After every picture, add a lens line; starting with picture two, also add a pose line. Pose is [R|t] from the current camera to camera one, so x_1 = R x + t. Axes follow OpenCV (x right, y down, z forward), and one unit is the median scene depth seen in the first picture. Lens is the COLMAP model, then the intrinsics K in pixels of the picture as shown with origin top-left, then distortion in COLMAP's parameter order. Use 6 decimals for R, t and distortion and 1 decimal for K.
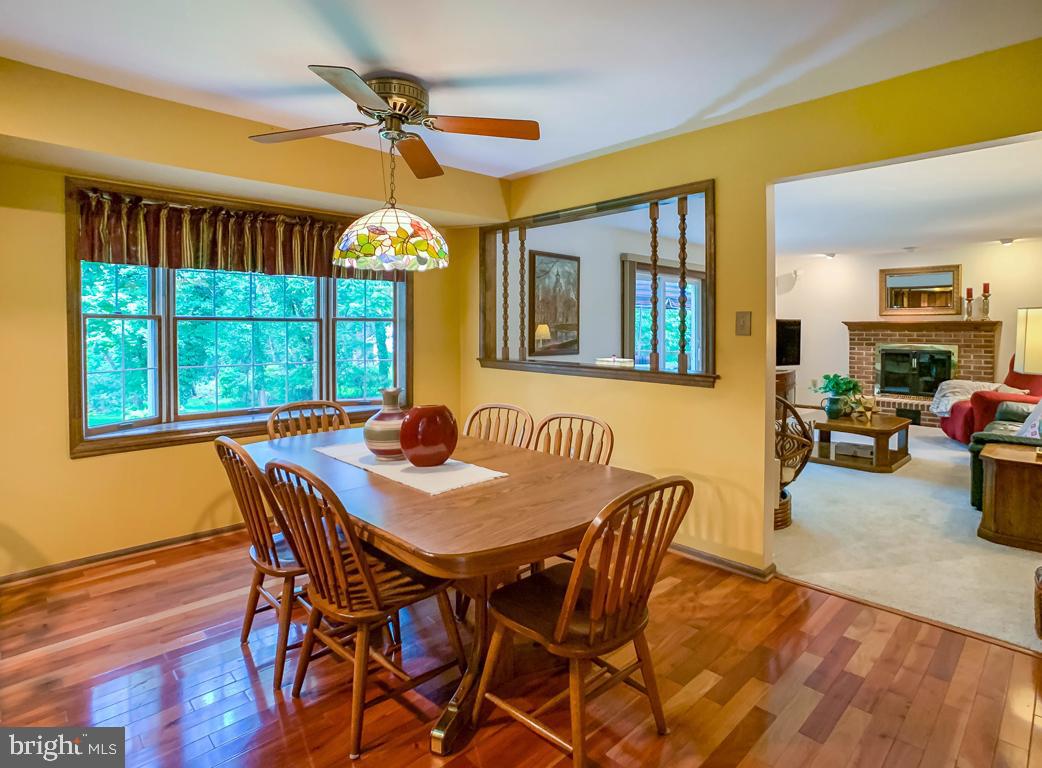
lens RADIAL K [[567.2, 0, 524.2], [0, 567.2, 364.6], [0, 0, 1]] dist [-0.062054, 0.039402]
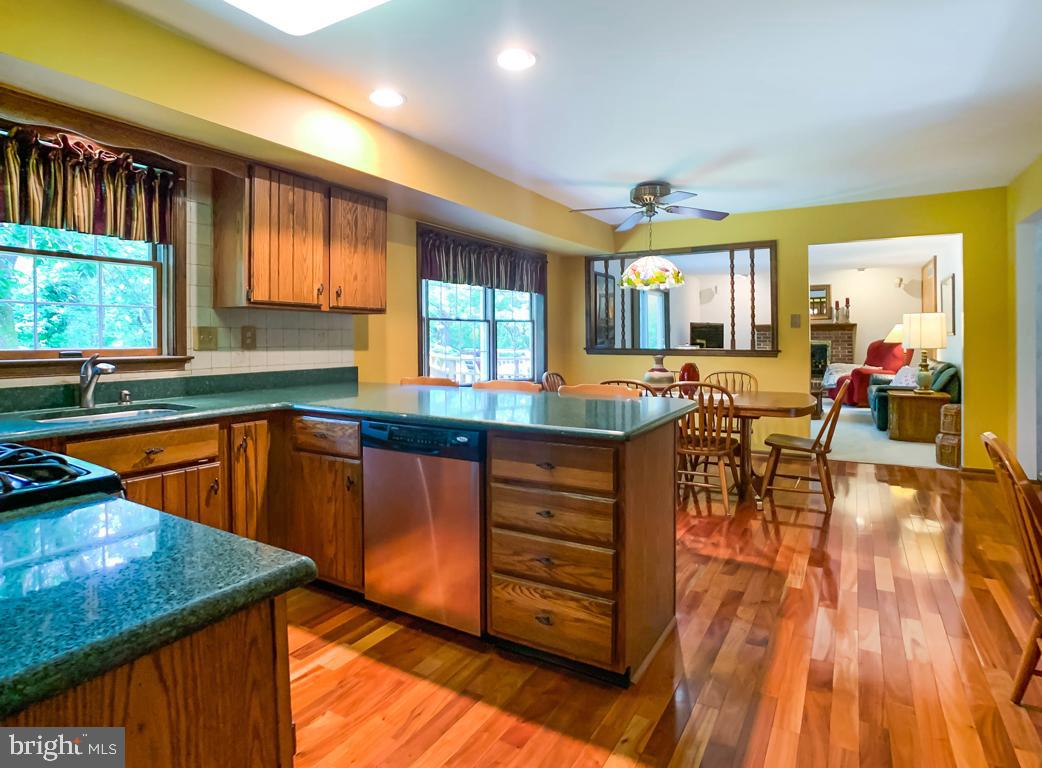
lens RADIAL K [[567.2, 0, 524.2], [0, 567.2, 364.6], [0, 0, 1]] dist [-0.062054, 0.039402]
pose [[0.967642, -0.020120, 0.251524, -0.372800], [0.023917, 0.999641, -0.012048, 0.027848], [-0.251191, 0.017674, 0.967776, -0.215510]]
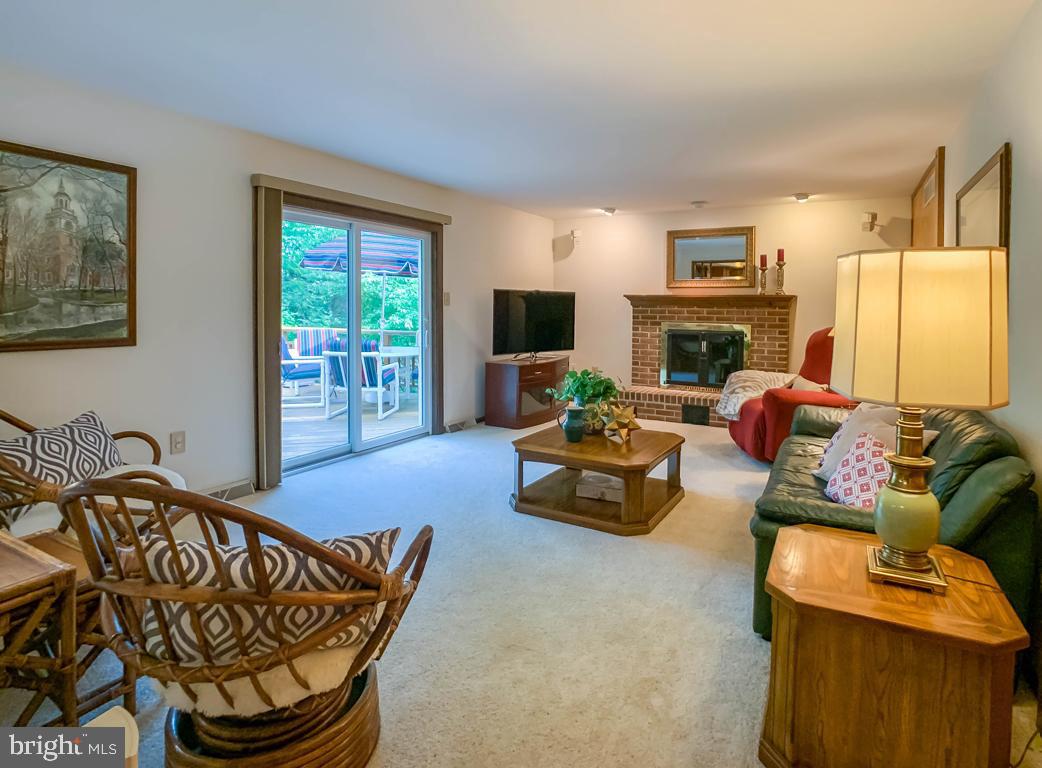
lens RADIAL K [[554.5, 0, 515.9], [0, 554.5, 353.8], [0, 0, 1]] dist [-0.011655, 0.000659]
pose [[0.969174, -0.013454, 0.246008, 0.252329], [0.007262, 0.999634, 0.026060, -0.016255], [-0.246269, -0.023470, 0.968917, 0.301490]]
